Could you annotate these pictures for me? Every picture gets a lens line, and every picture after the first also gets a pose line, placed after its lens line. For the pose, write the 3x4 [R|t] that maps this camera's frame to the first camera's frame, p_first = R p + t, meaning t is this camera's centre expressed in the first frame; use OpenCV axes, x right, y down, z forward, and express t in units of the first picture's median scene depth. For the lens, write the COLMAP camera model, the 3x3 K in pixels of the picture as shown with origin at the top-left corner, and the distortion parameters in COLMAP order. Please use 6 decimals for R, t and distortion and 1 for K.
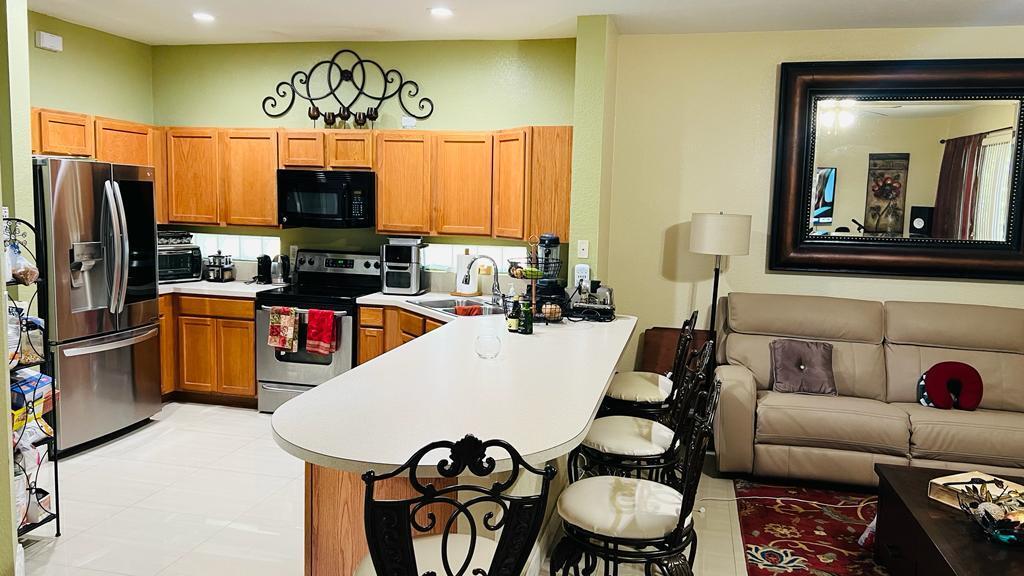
lens RADIAL K [[754.6, 0, 511.4], [0, 754.6, 274.5], [0, 0, 1]] dist [0.010735, -0.030231]
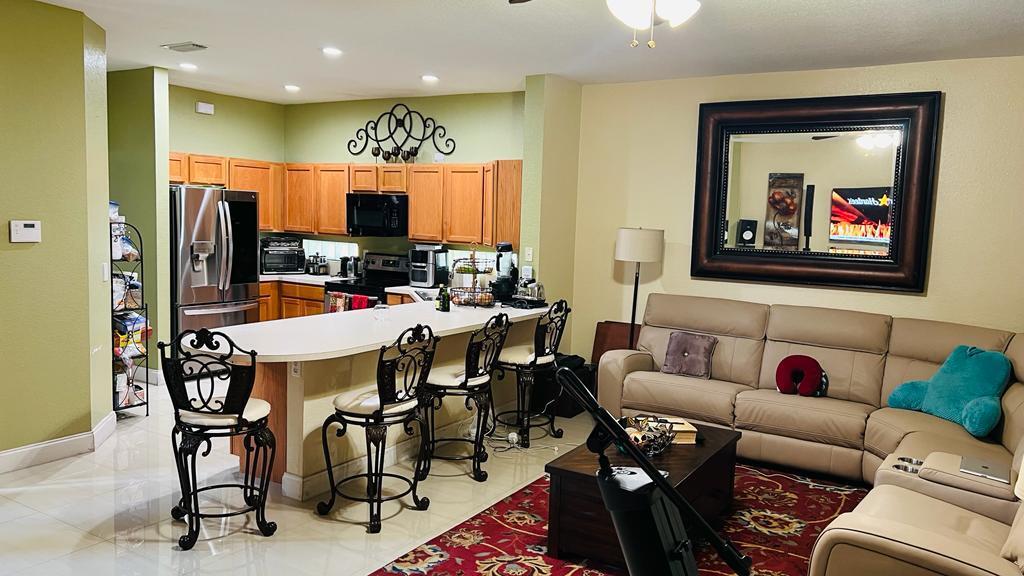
lens RADIAL K [[738.3, 0, 512.0], [0, 738.3, 288.0], [0, 0, 1]] dist [0.007933, -0.002836]
pose [[0.950058, 0.036421, -0.309940, 0.403081], [-0.039129, 0.999231, -0.002522, 0.024897], [0.309610, 0.014524, 0.950753, -0.184583]]
